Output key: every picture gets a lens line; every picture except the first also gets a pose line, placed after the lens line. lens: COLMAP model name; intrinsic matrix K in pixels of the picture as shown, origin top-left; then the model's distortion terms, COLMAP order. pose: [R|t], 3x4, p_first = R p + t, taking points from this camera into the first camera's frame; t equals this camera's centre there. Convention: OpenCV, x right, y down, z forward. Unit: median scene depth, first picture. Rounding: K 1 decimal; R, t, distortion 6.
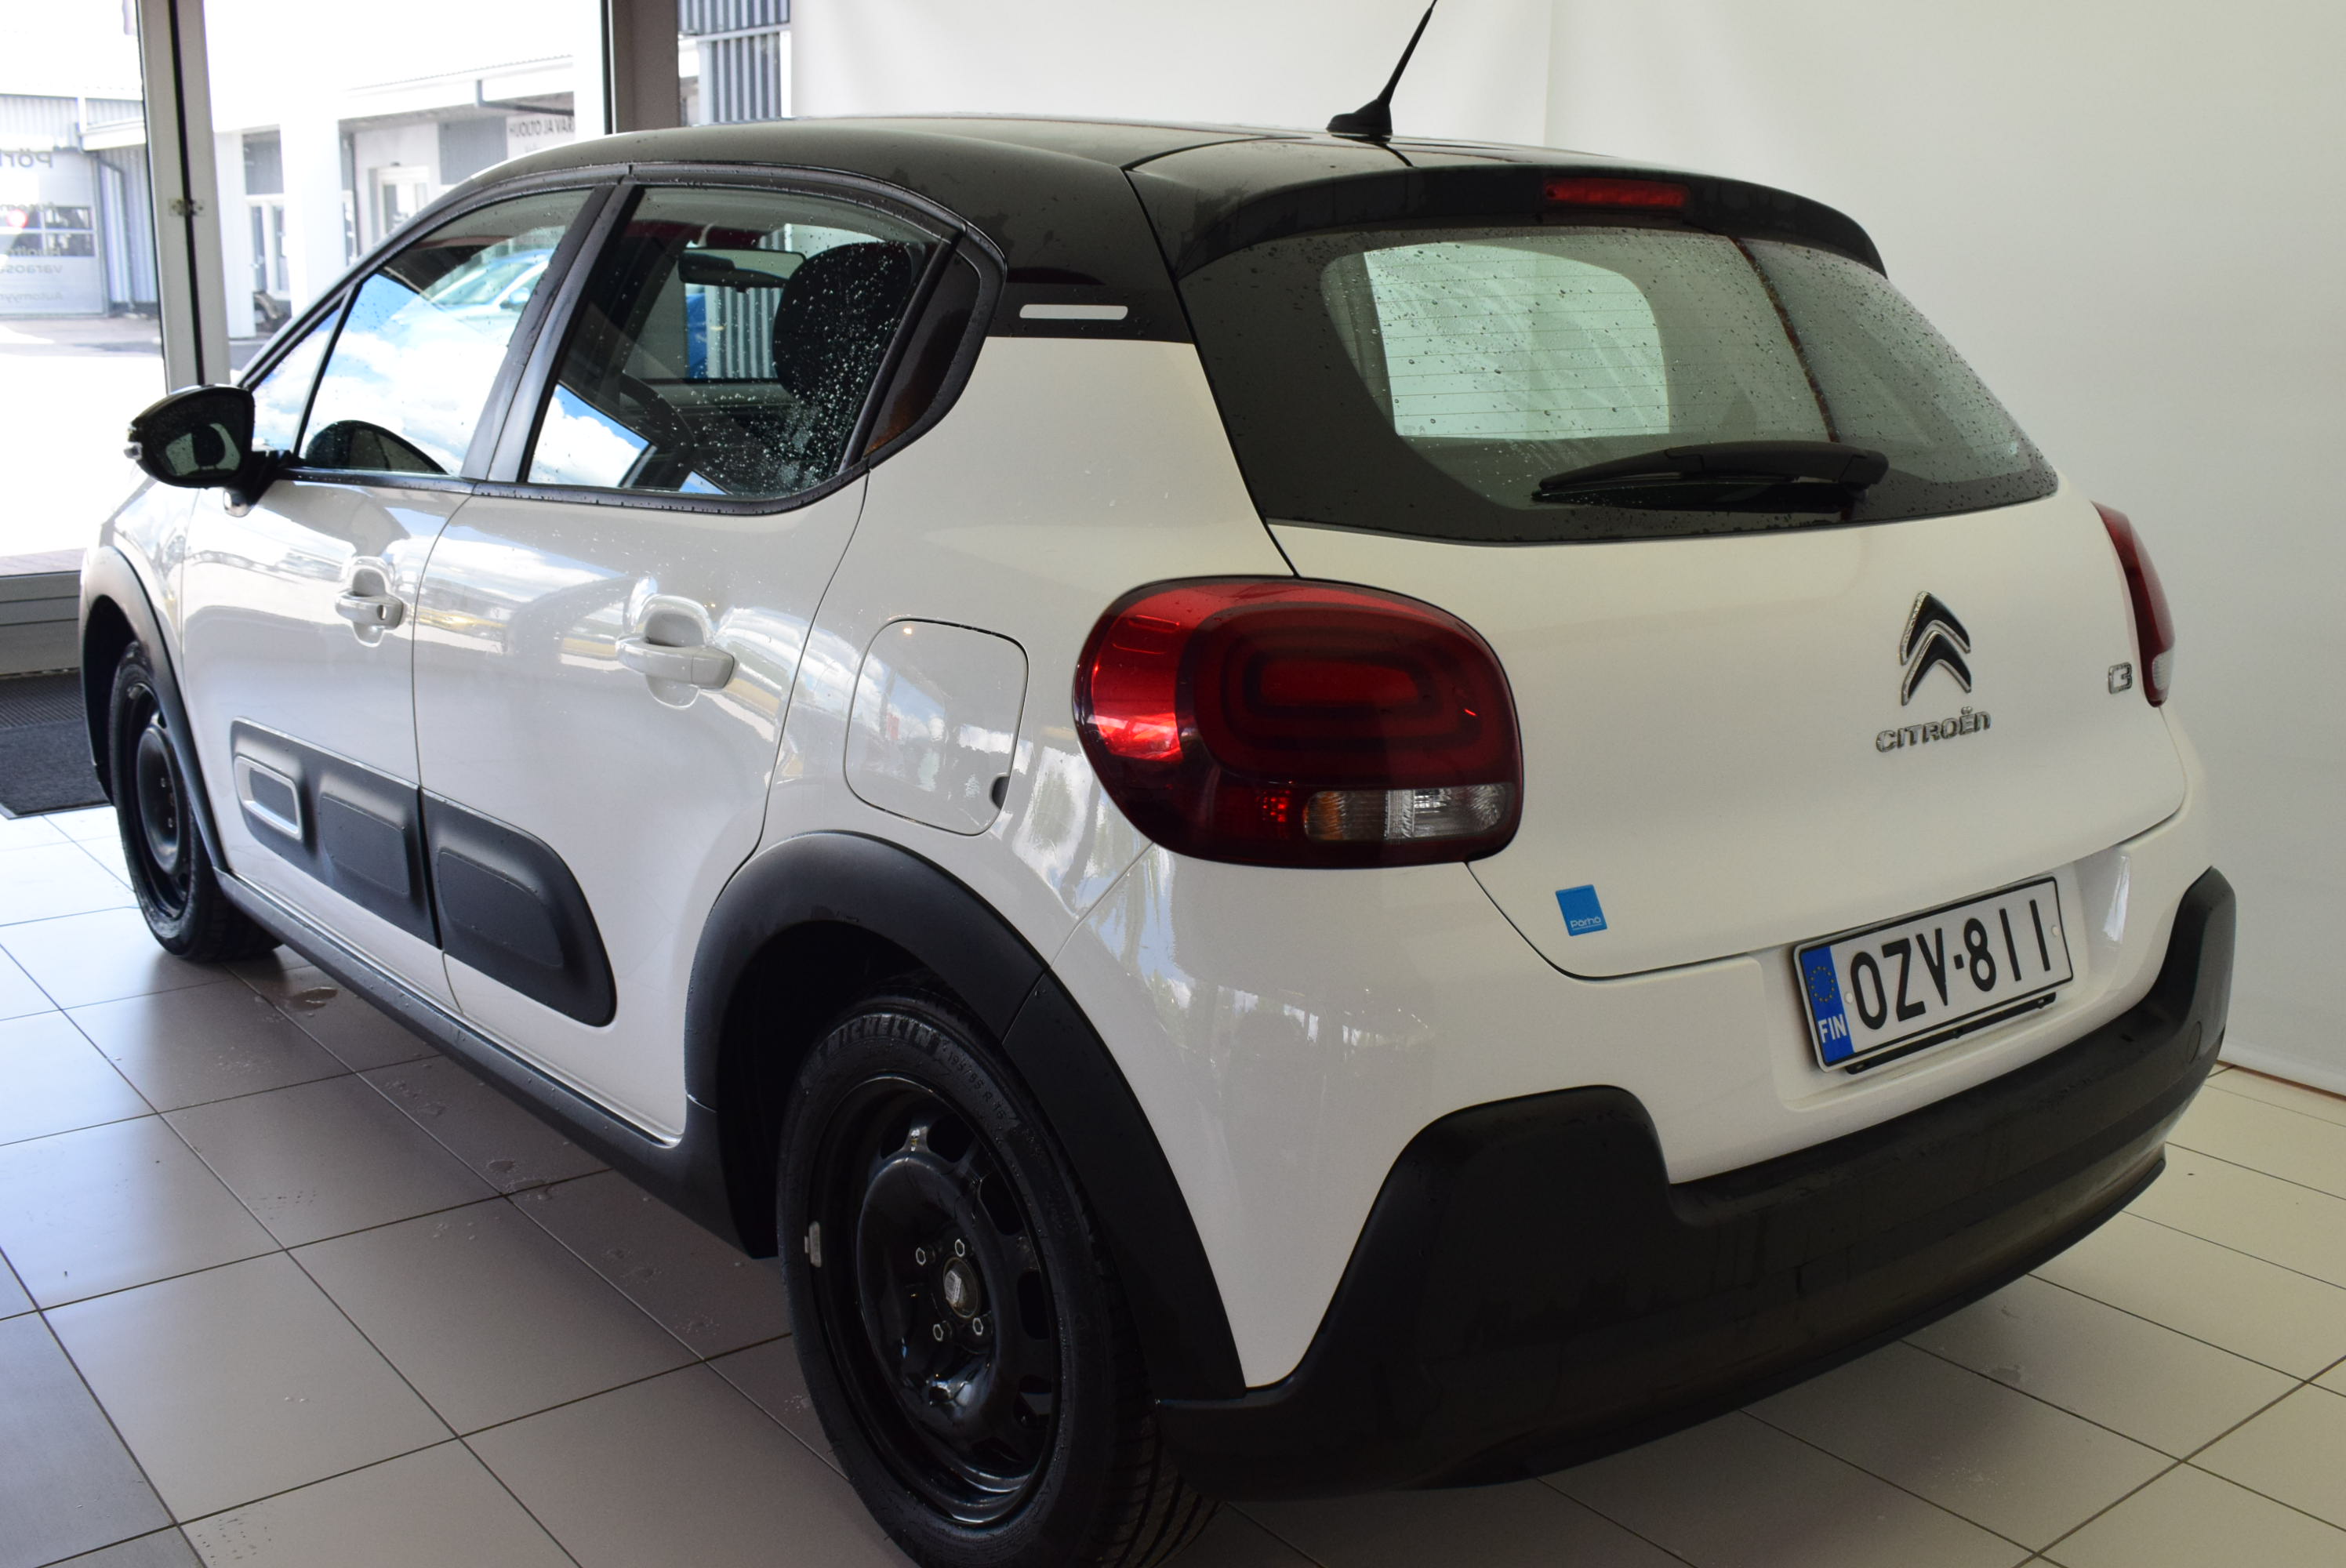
lens RADIAL K [[2296.4, 0, 1173.6], [0, 2296.4, 781.9], [0, 0, 1]] dist [0.013059, 0.000000]
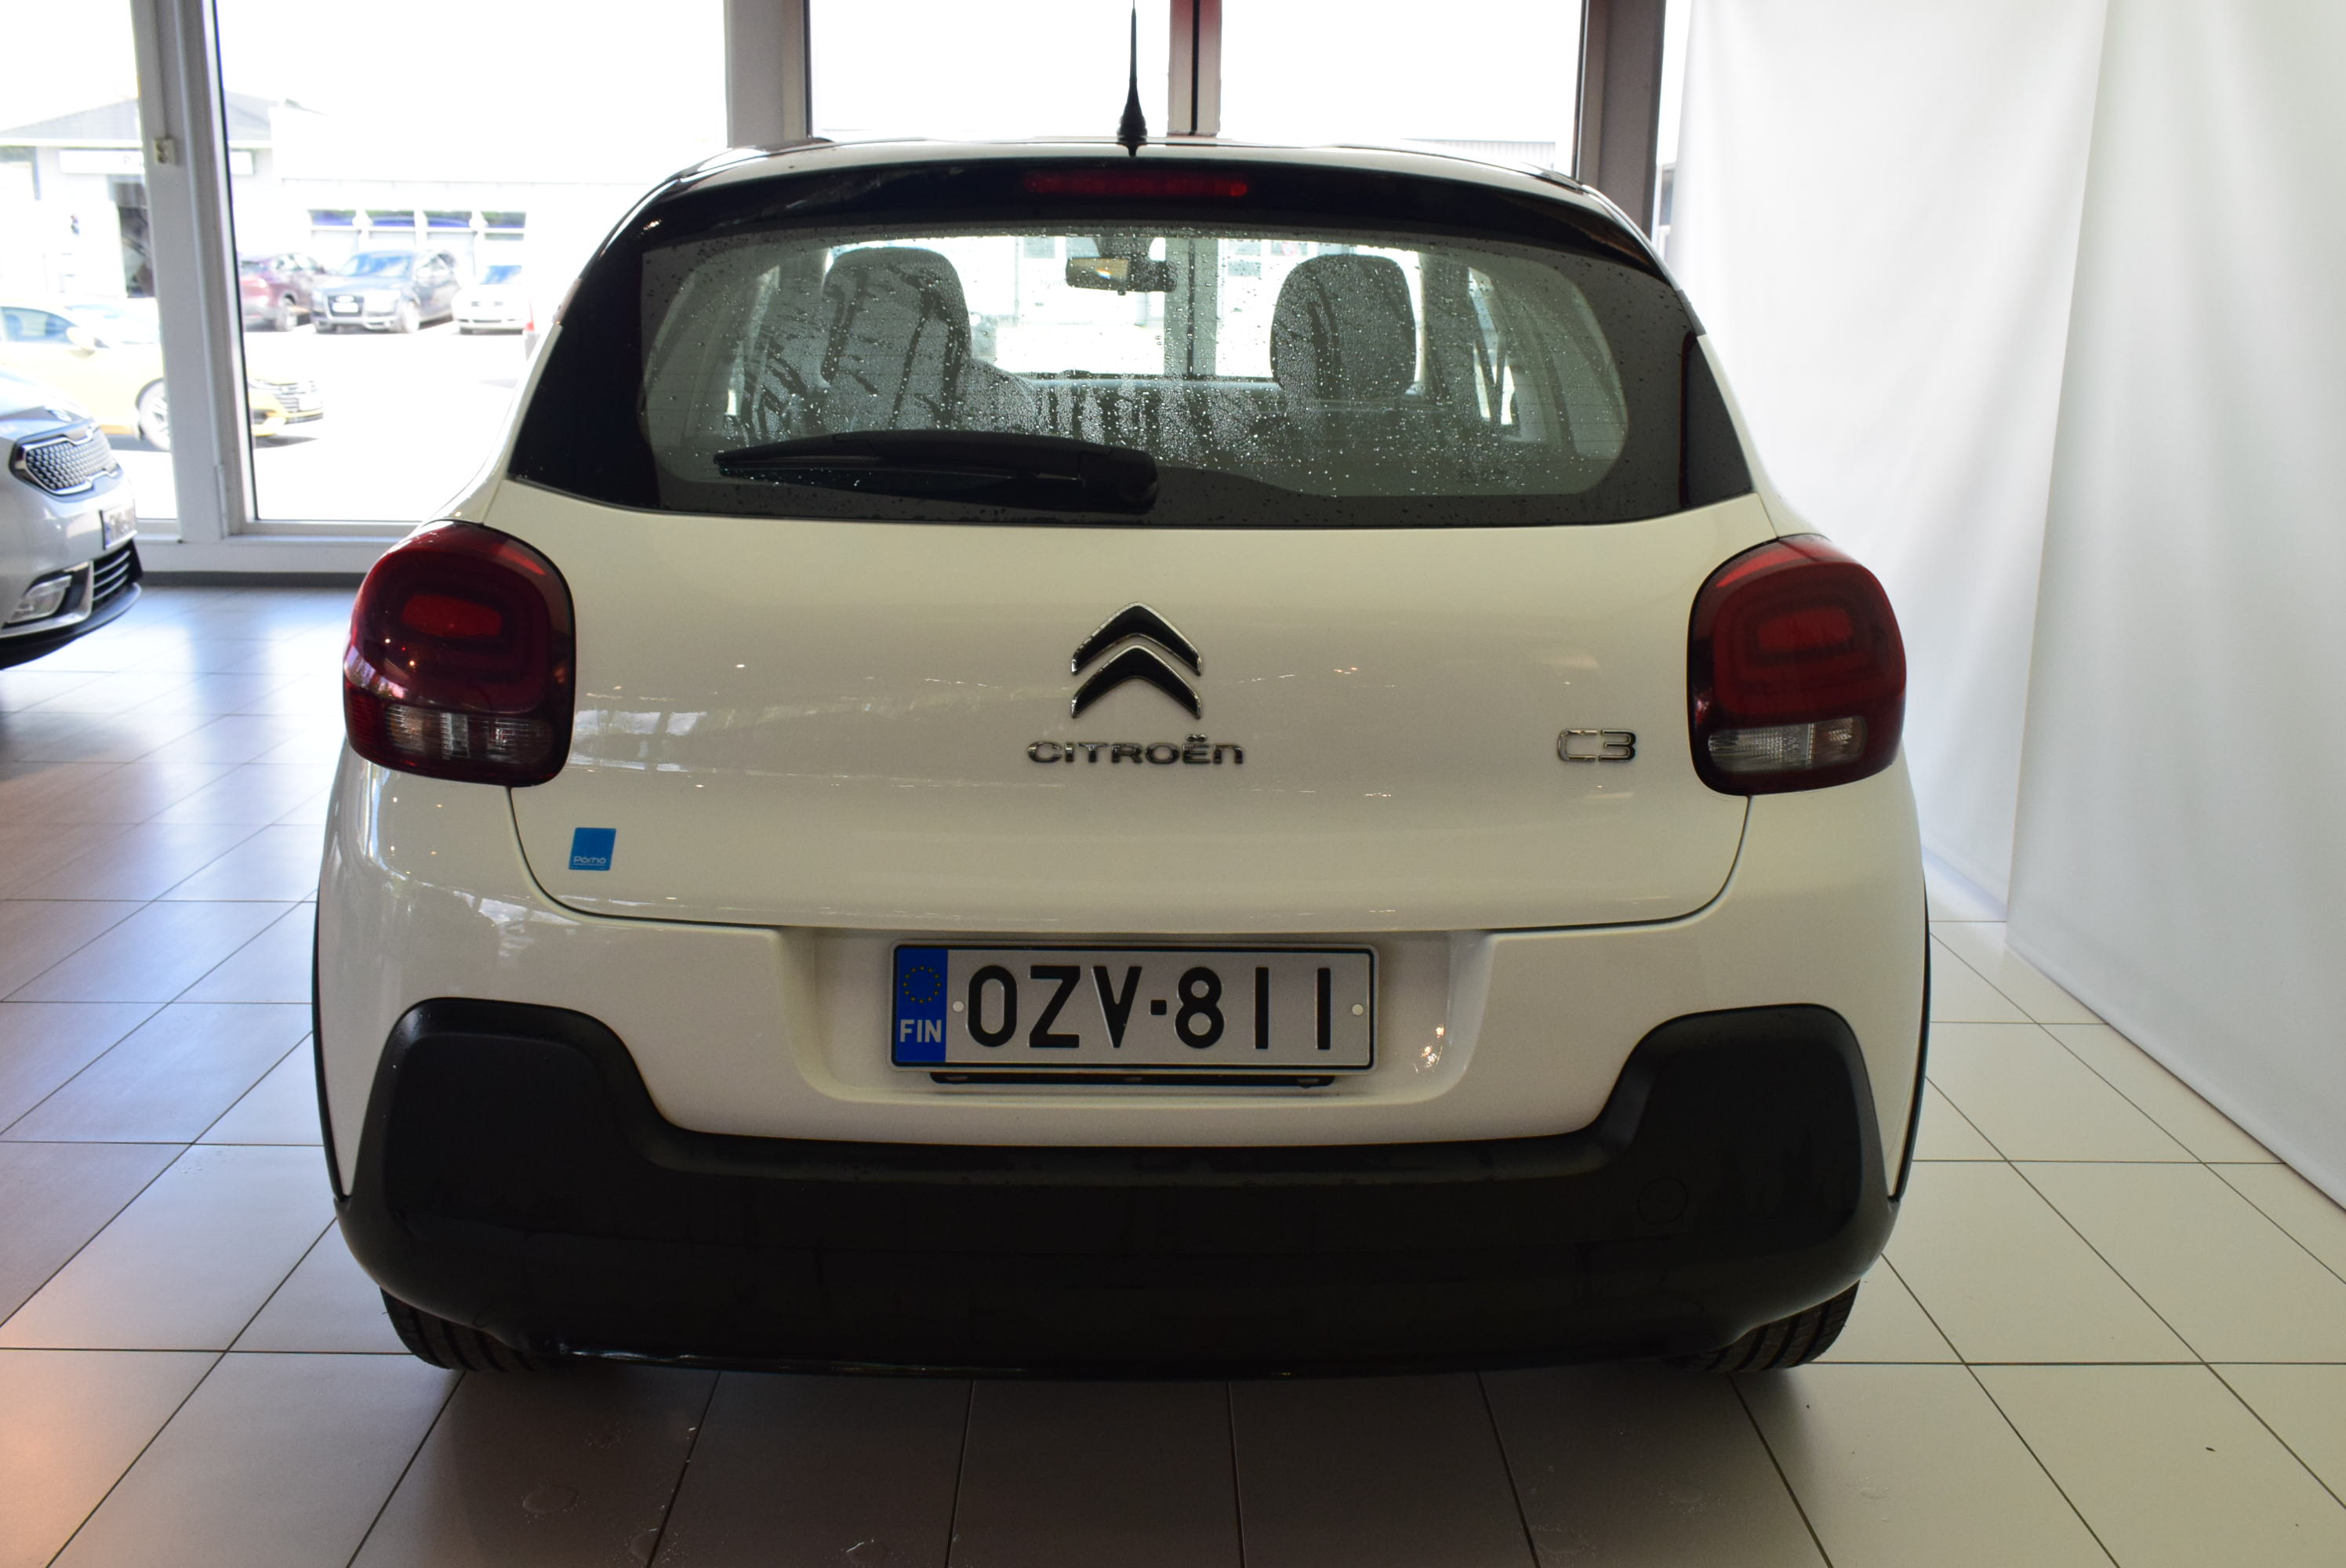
lens RADIAL K [[2245.4, 0, 1174.3], [0, 2245.4, 784.5], [0, 0, 1]] dist [-0.078906, 0.000000]
pose [[0.787526, 0.141649, -0.599782, 0.897234], [-0.142339, 0.988720, 0.046610, -0.054706], [0.599619, 0.048665, 0.798805, 0.286047]]
